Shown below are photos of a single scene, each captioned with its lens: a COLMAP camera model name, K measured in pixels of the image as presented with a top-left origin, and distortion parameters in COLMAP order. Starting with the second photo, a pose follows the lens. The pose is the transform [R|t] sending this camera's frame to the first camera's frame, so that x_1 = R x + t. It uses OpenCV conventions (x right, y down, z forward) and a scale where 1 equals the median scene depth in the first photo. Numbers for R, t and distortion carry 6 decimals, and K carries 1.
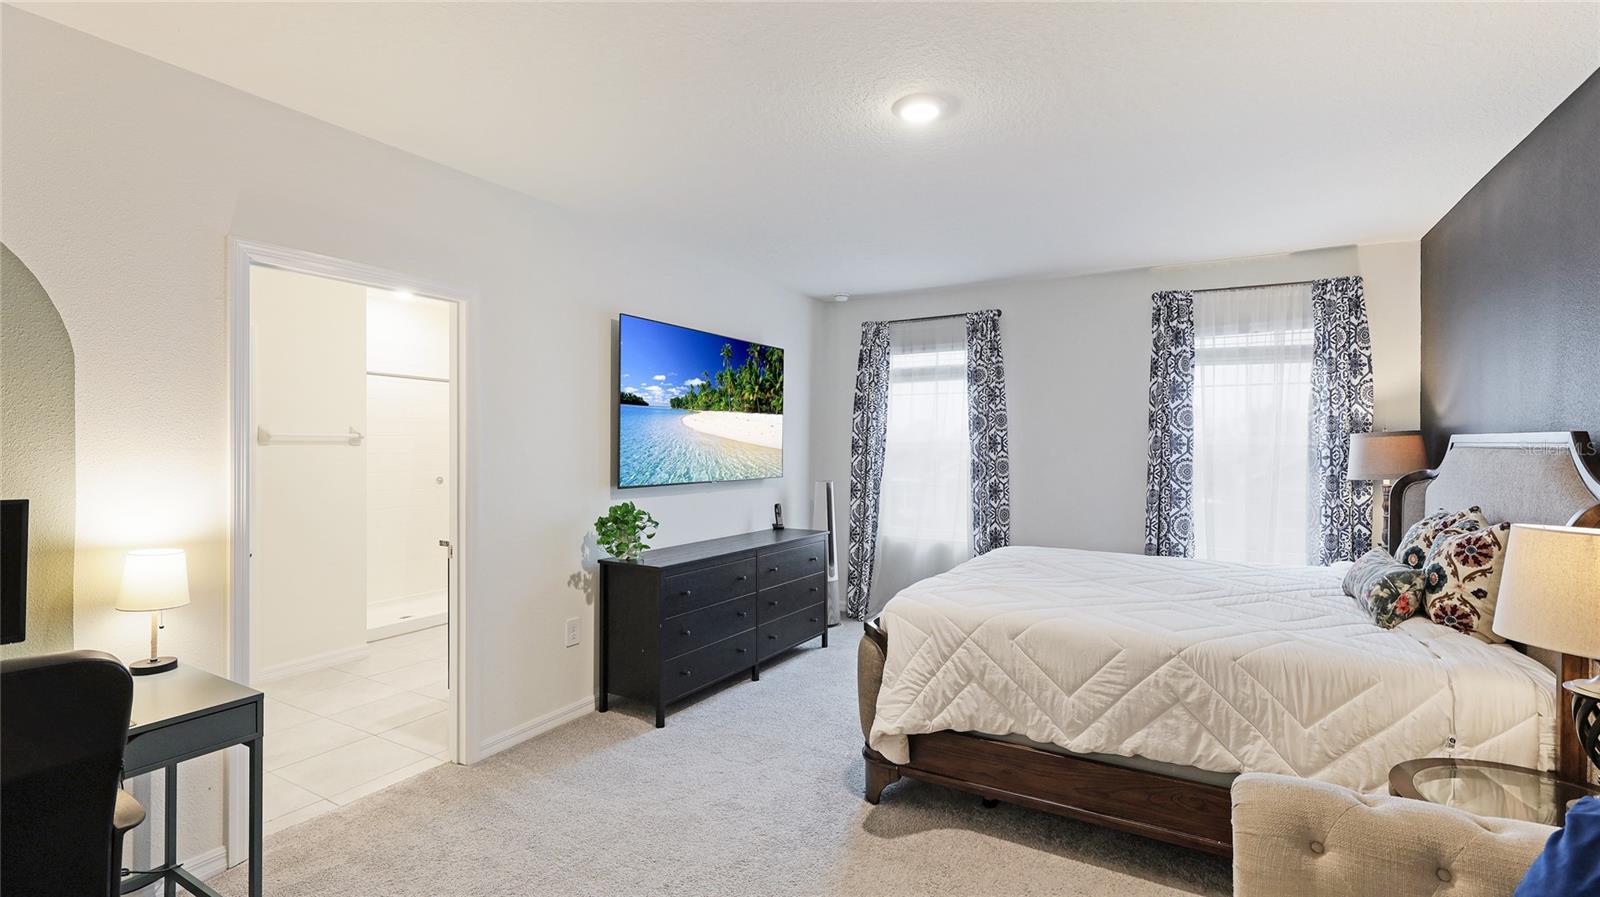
lens RADIAL K [[727.6, 0, 807.2], [0, 727.6, 449.9], [0, 0, 1]] dist [0.006577, -0.002041]
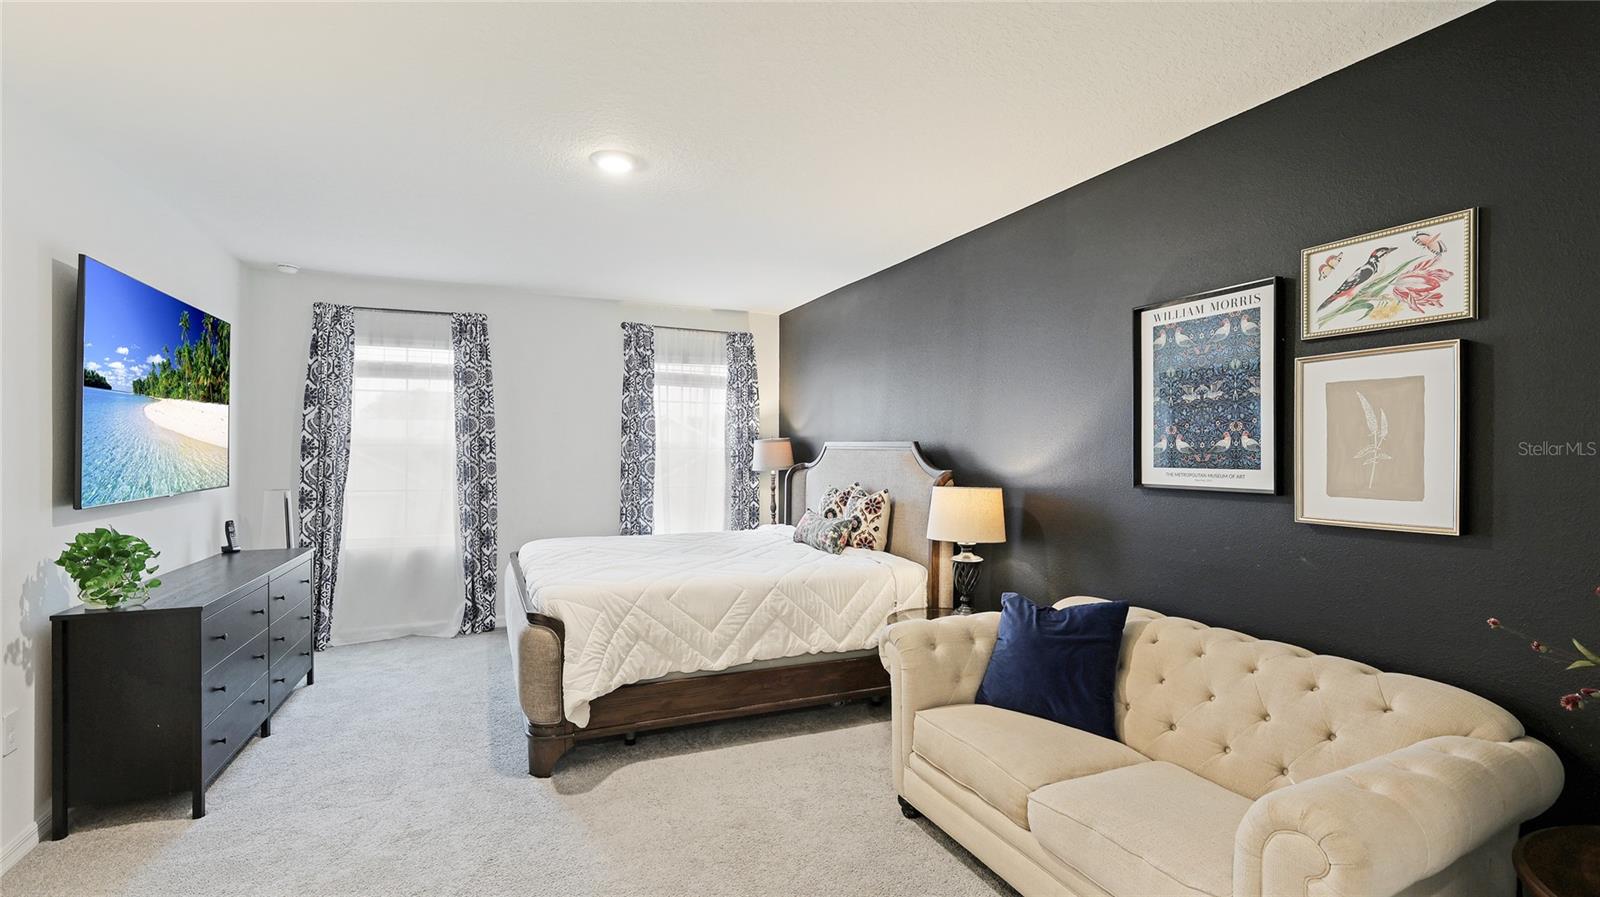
lens RADIAL K [[727.6, 0, 822.6], [0, 727.6, 458.7], [0, 0, 1]] dist [0.006577, -0.002041]
pose [[0.579872, -0.009680, 0.814650, -0.365290], [0.001373, 0.999940, 0.010904, -0.000228], [-0.814707, -0.005205, 0.579850, 0.025268]]
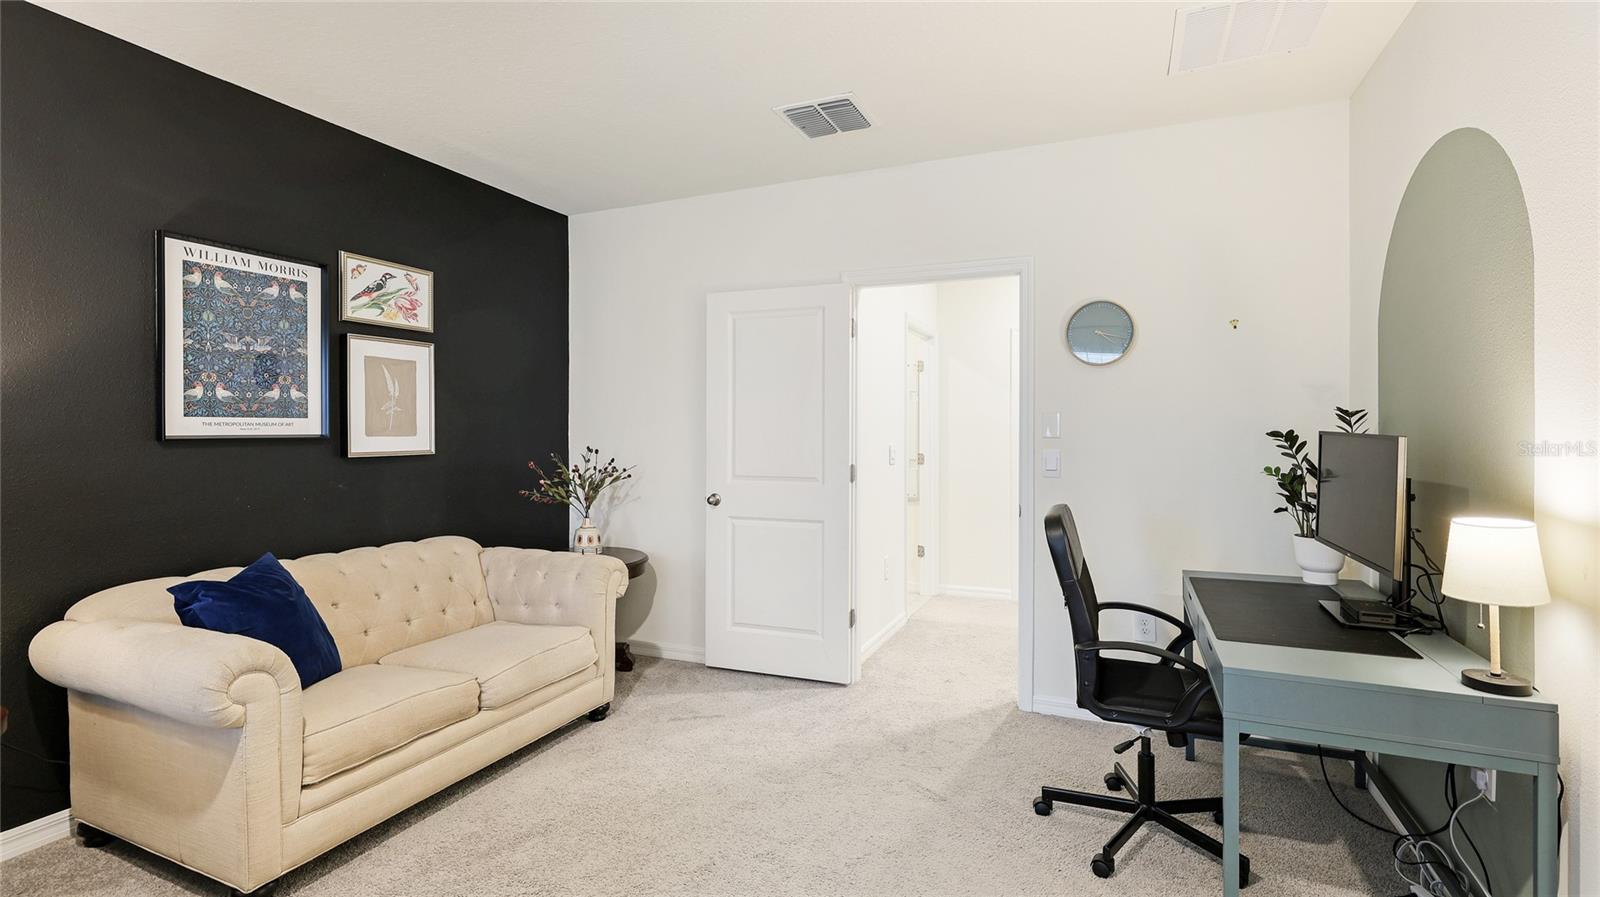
lens RADIAL K [[727.6, 0, 797.2], [0, 727.6, 430.9], [0, 0, 1]] dist [0.006577, -0.002041]
pose [[-0.994397, -0.006913, -0.105481, -0.081671], [-0.007781, 0.999939, 0.007823, 0.018450], [0.105420, 0.008600, -0.994391, 0.820620]]
